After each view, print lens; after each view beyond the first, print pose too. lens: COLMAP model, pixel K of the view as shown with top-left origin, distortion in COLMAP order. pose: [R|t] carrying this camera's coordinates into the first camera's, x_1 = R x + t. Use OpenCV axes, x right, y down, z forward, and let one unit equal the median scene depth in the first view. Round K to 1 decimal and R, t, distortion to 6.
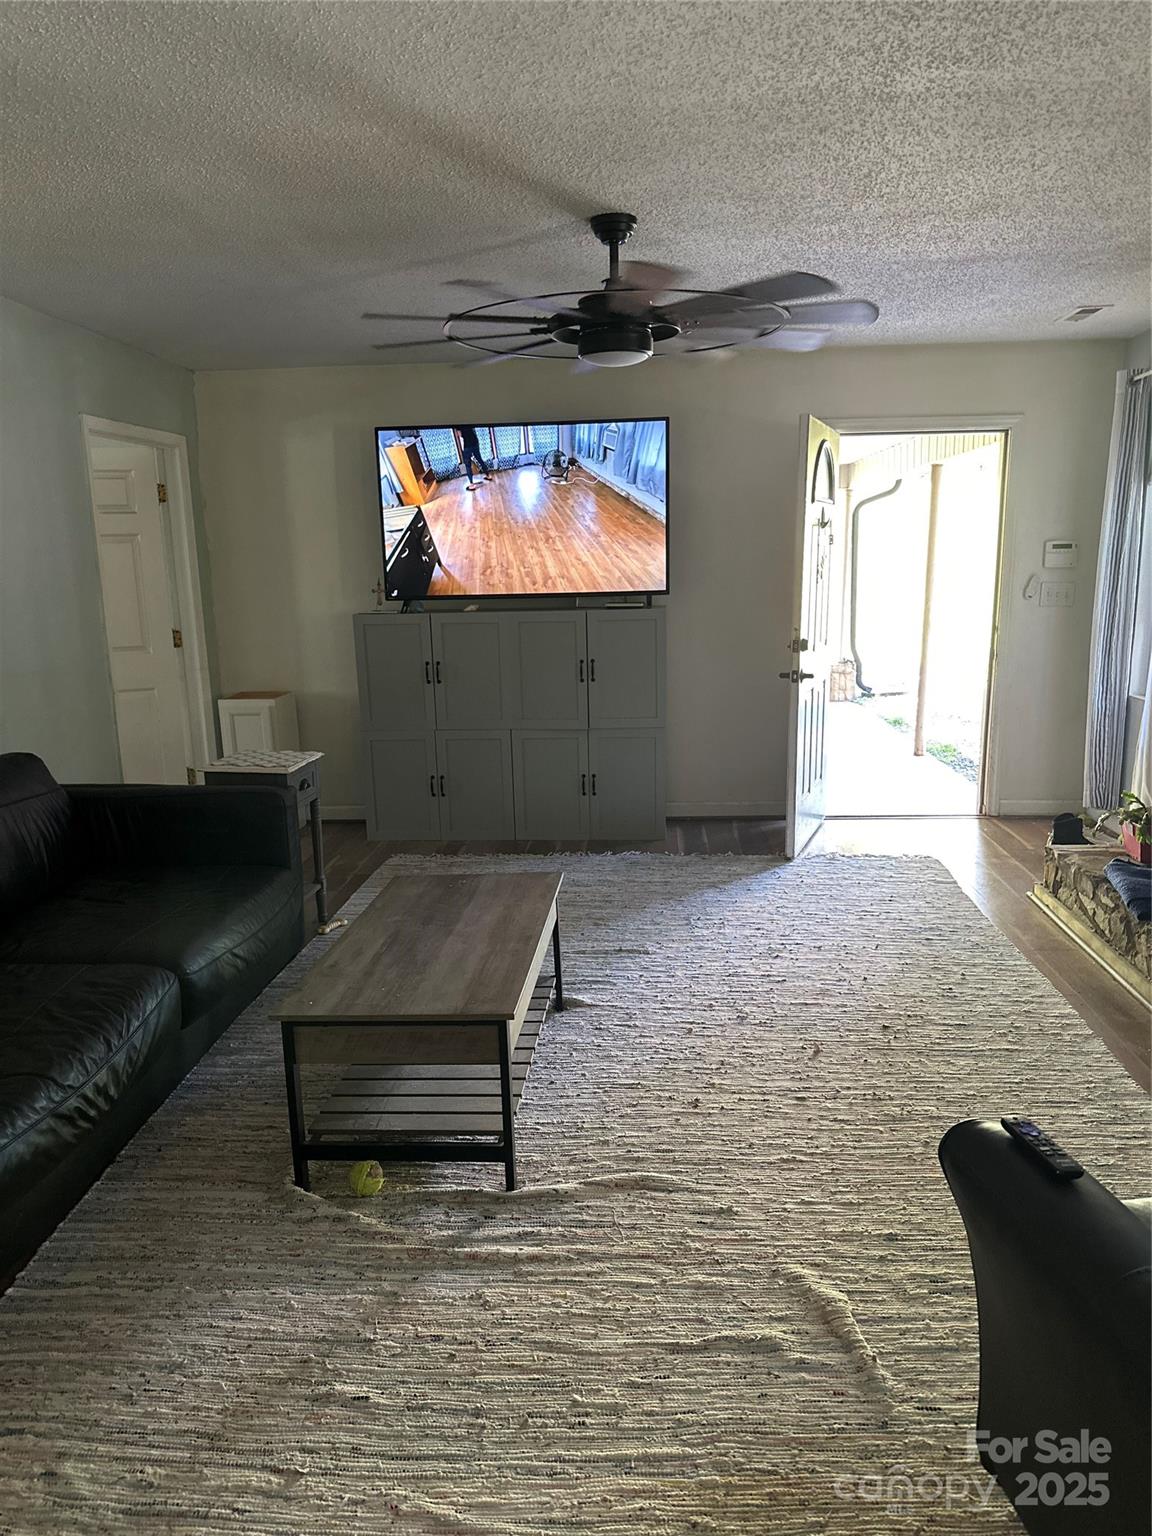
lens RADIAL K [[1059.5, 0, 578.0], [0, 1059.5, 787.8], [0, 0, 1]] dist [0.132628, -0.224806]
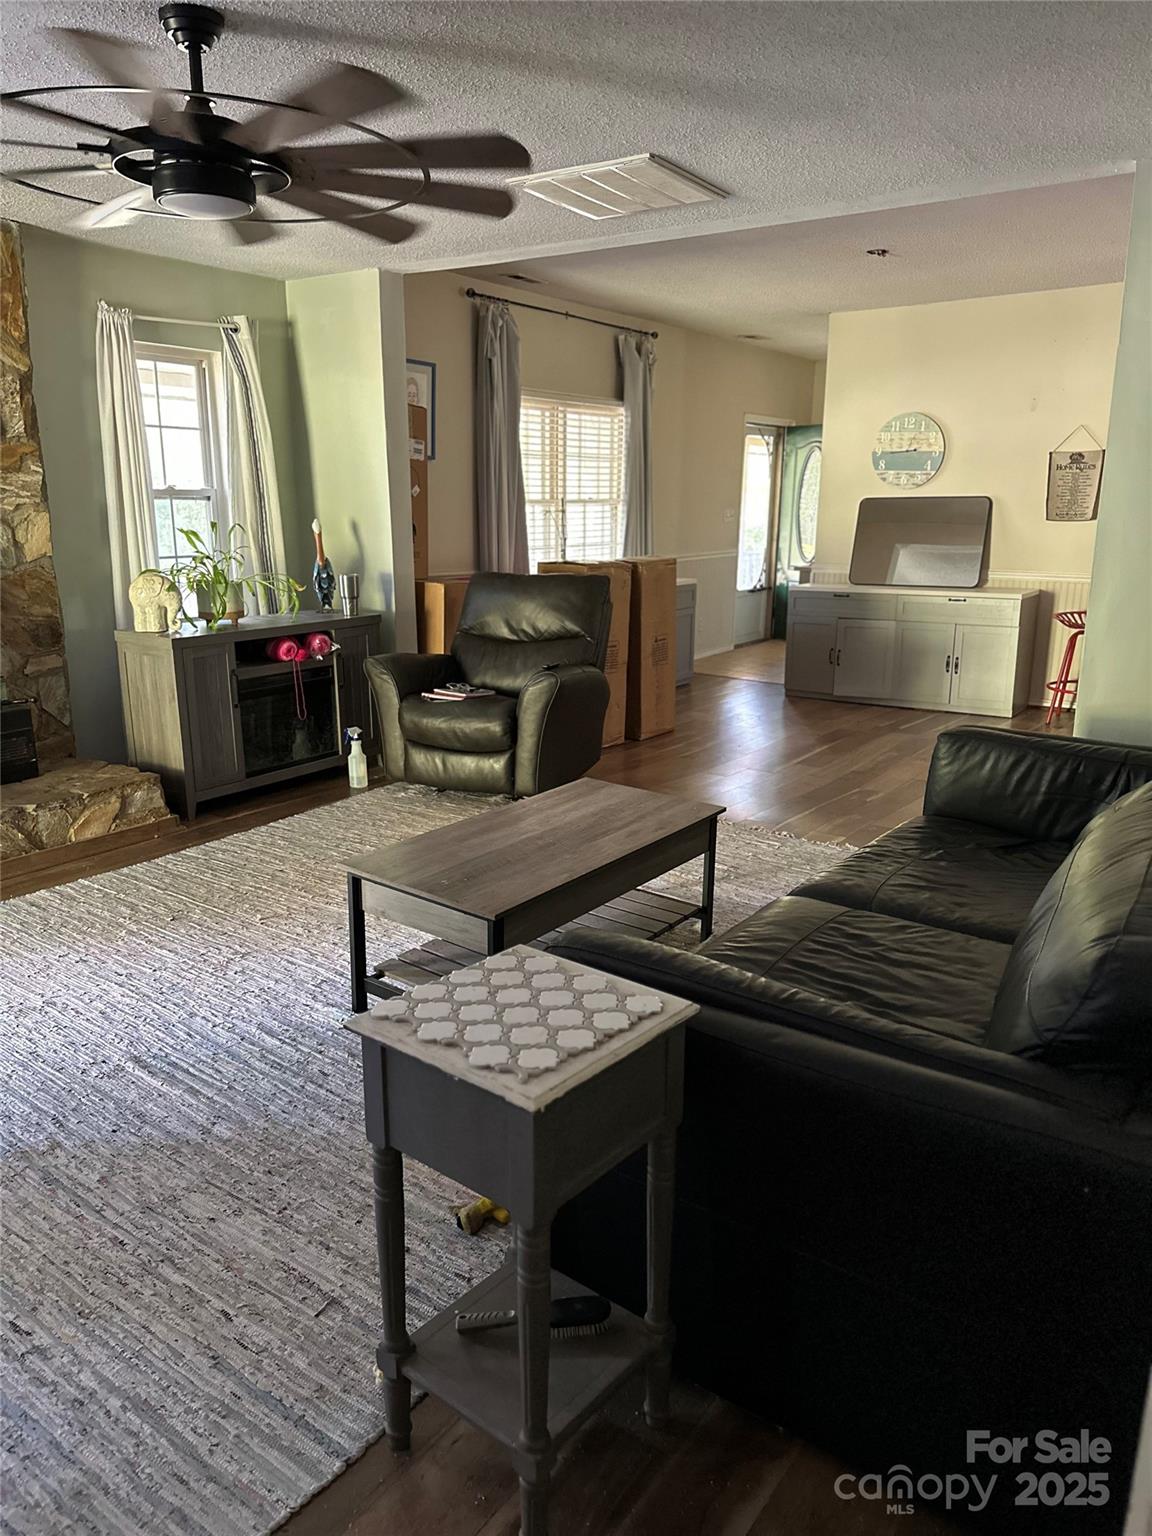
lens RADIAL K [[1059.5, 0, 578.0], [0, 1059.5, 787.8], [0, 0, 1]] dist [0.132628, -0.224806]
pose [[-0.847867, -0.122695, 0.515817, -0.745787], [0.119498, 0.903606, 0.411359, -0.364596], [-0.516567, 0.410417, -0.751476, 1.897227]]
